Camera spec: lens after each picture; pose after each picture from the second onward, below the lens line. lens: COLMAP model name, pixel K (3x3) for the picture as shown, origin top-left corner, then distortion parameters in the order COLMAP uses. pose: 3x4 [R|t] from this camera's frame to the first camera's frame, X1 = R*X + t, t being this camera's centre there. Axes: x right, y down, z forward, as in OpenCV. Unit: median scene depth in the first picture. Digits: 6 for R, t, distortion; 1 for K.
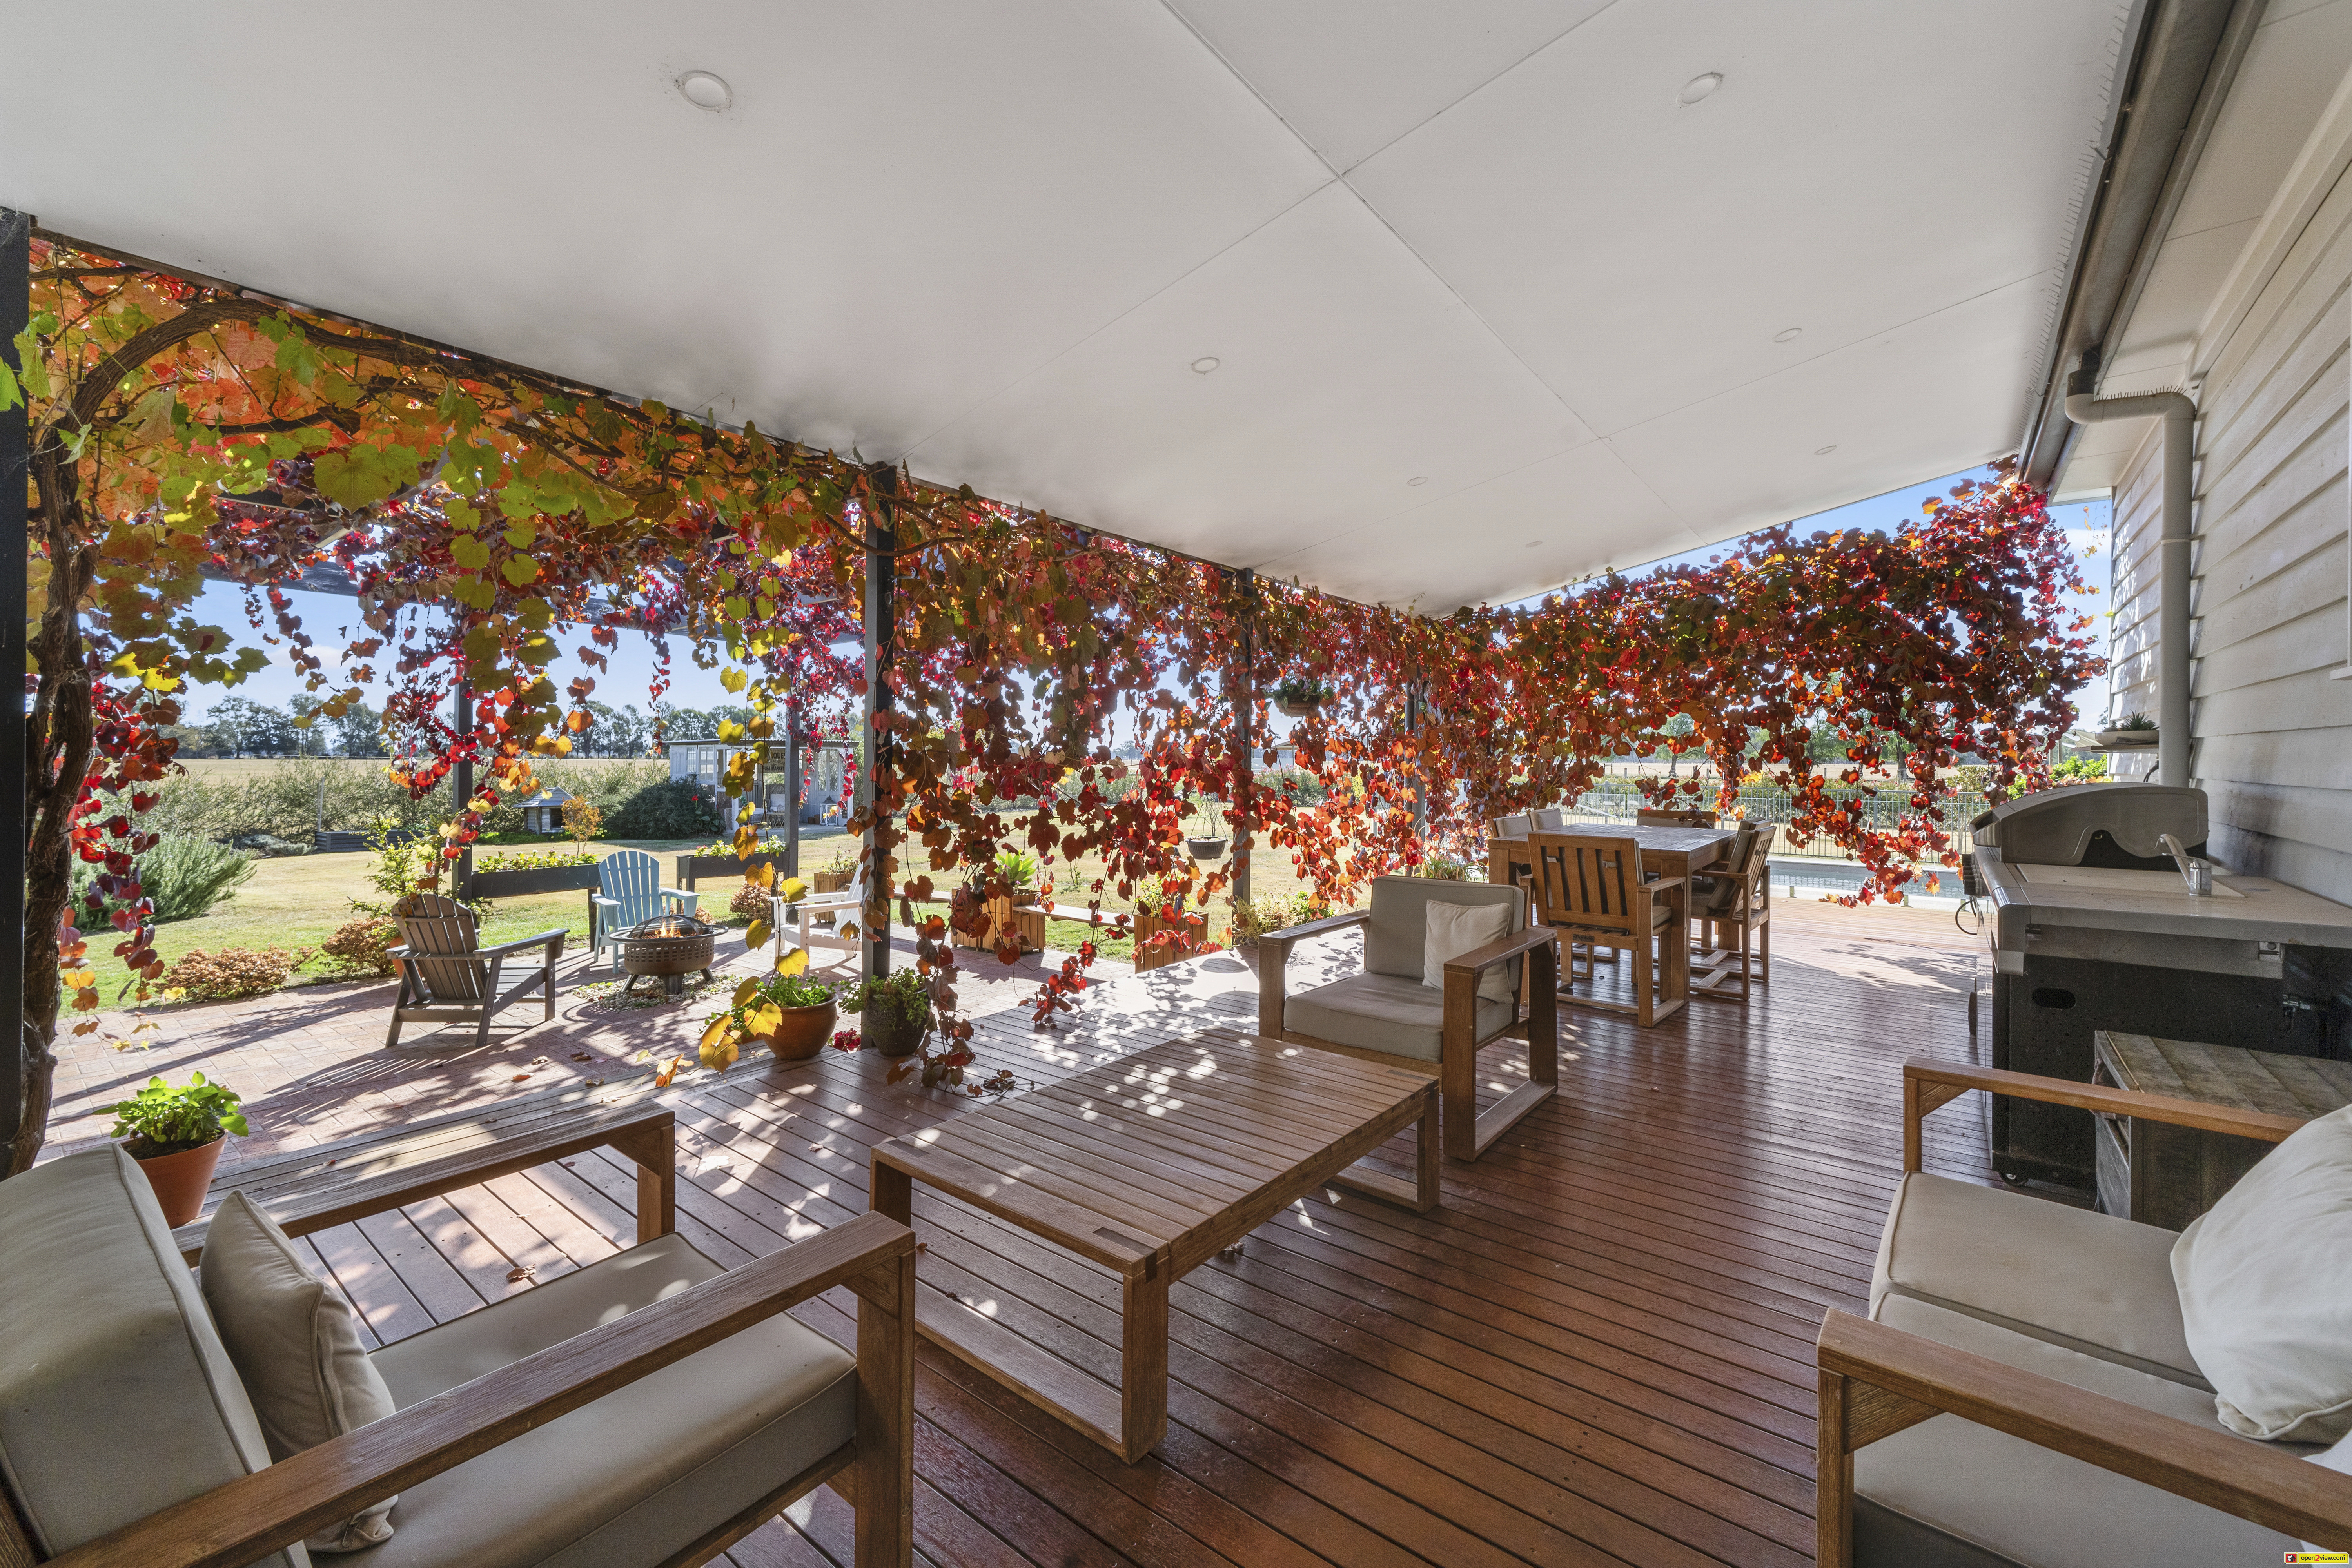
lens RADIAL K [[940.7, 0, 1176.5], [0, 940.7, 761.4], [0, 0, 1]] dist [0.000997, -0.000267]
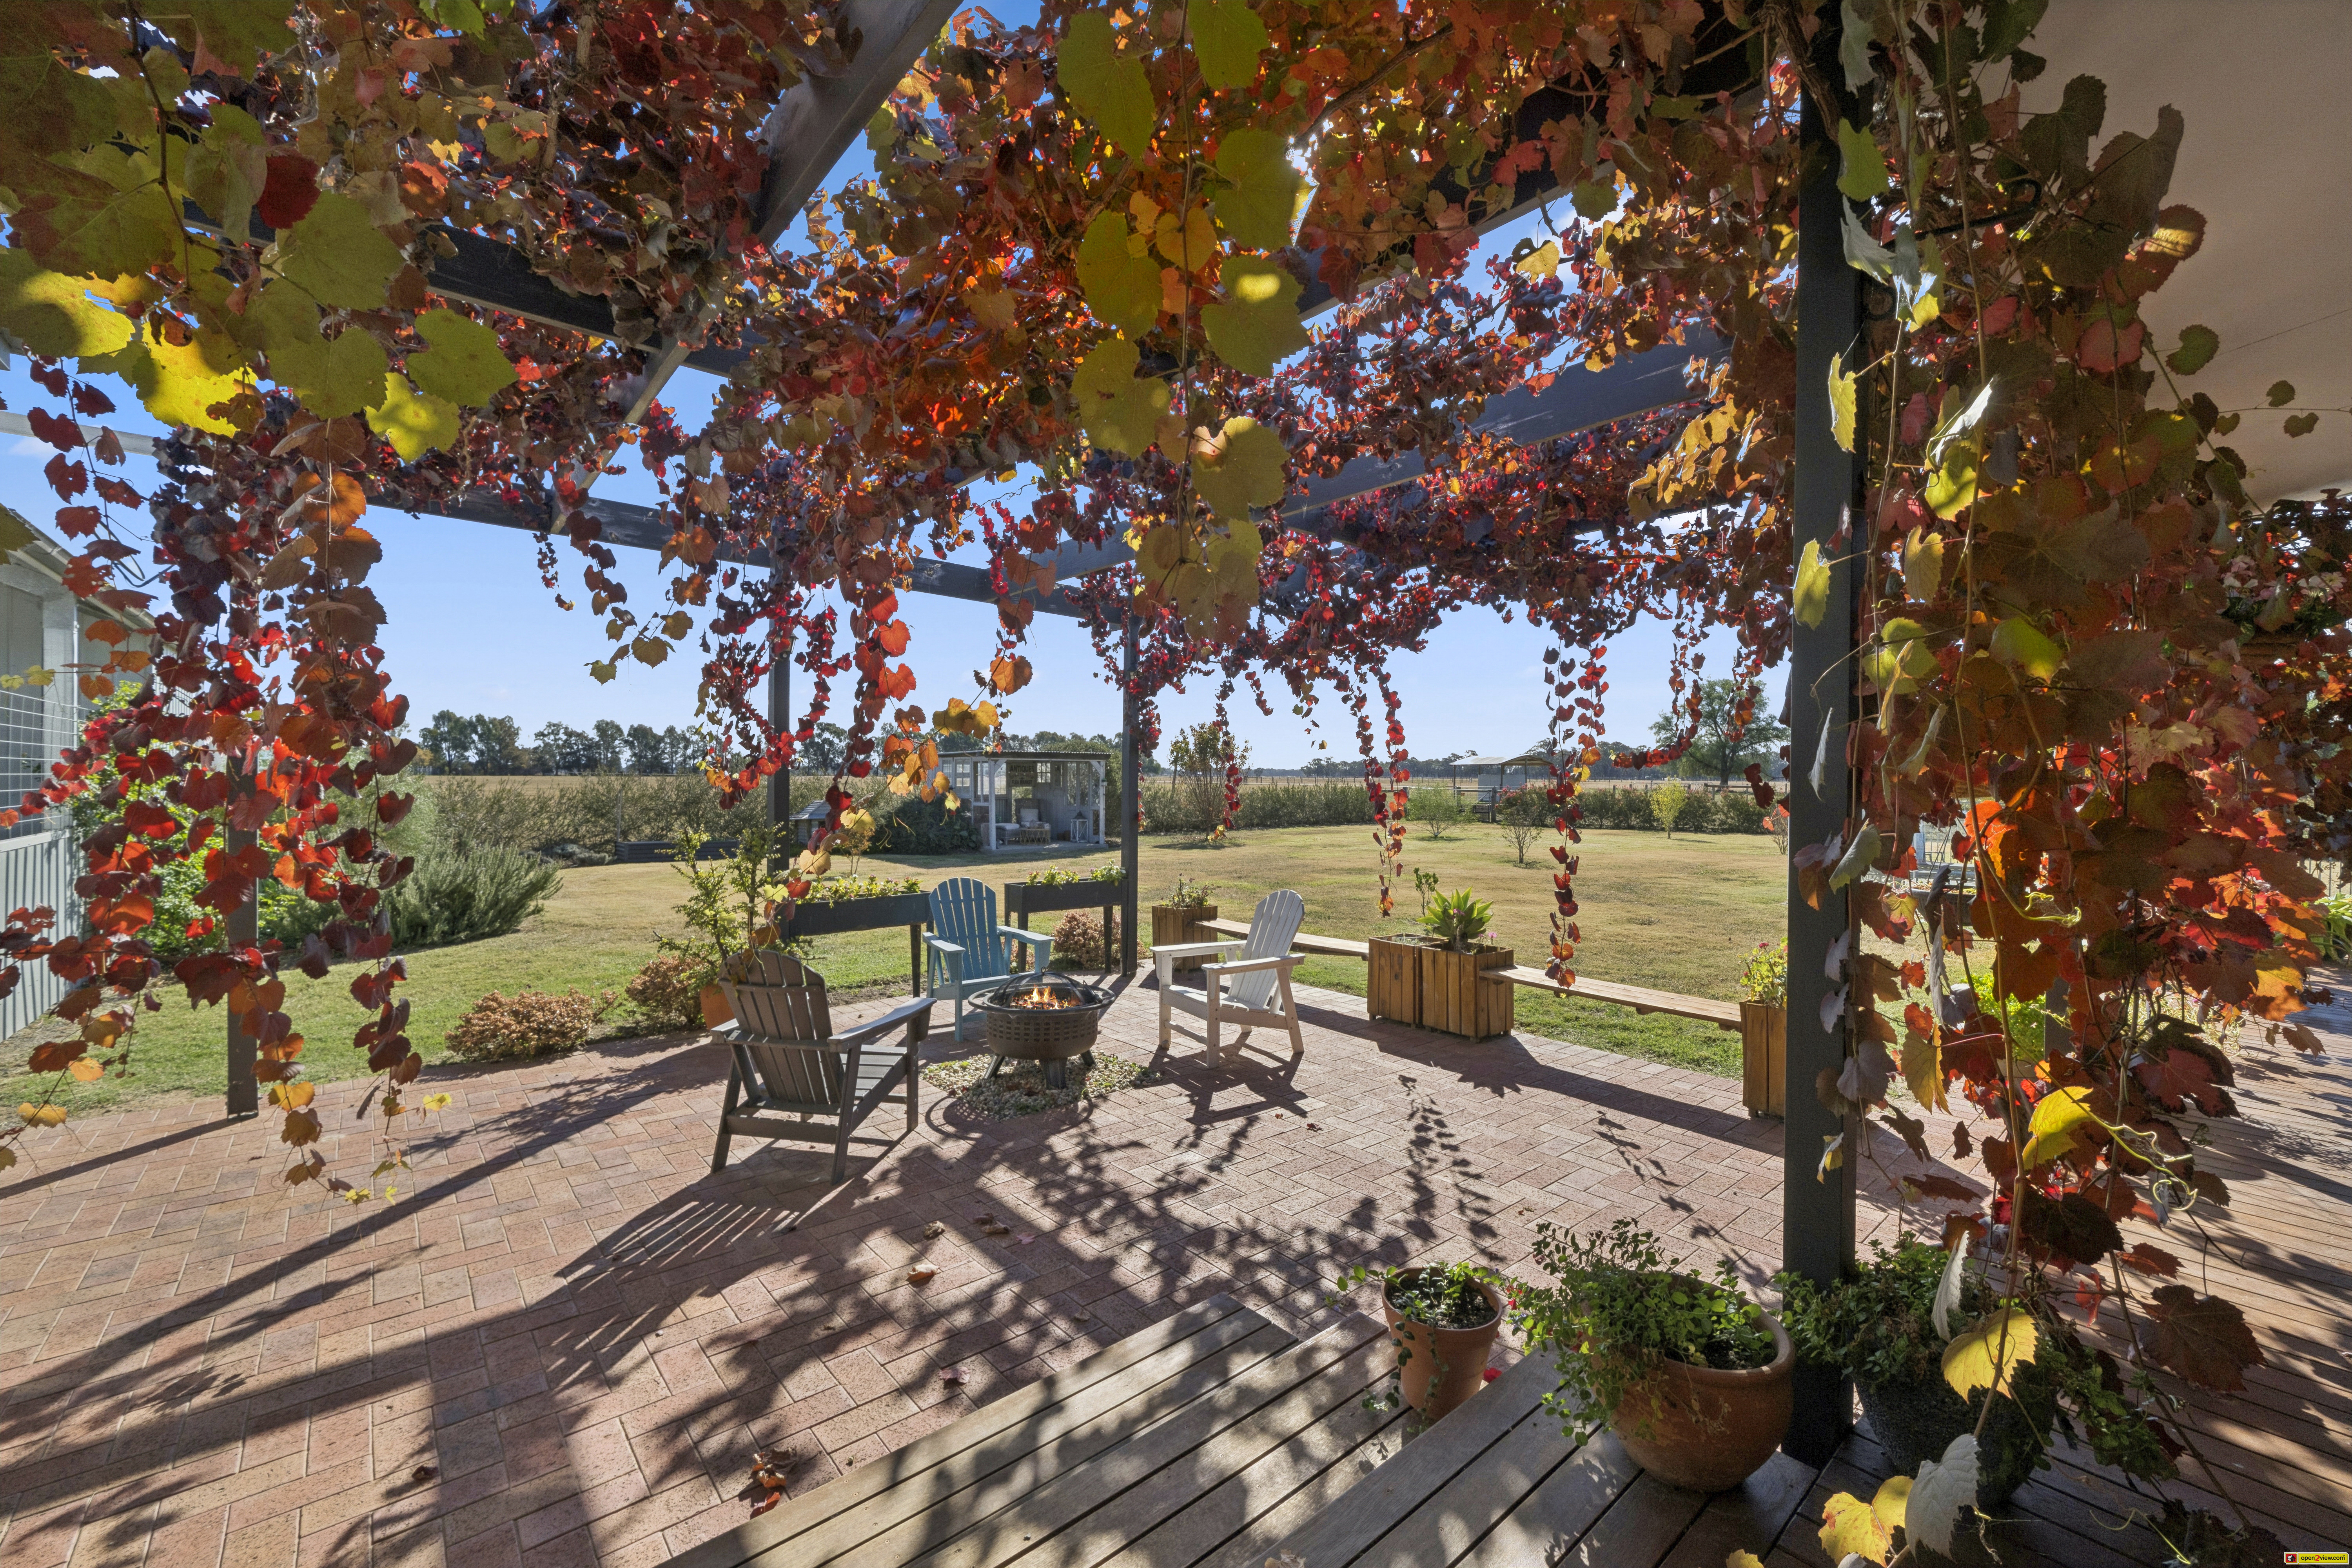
lens RADIAL K [[940.7, 0, 1179.5], [0, 940.7, 792.8], [0, 0, 1]] dist [0.000997, -0.000267]
pose [[0.980194, 0.004708, -0.197984, -0.311683], [-0.001904, 0.999895, 0.014353, 0.015984], [0.198031, -0.013692, 0.980100, 0.335999]]
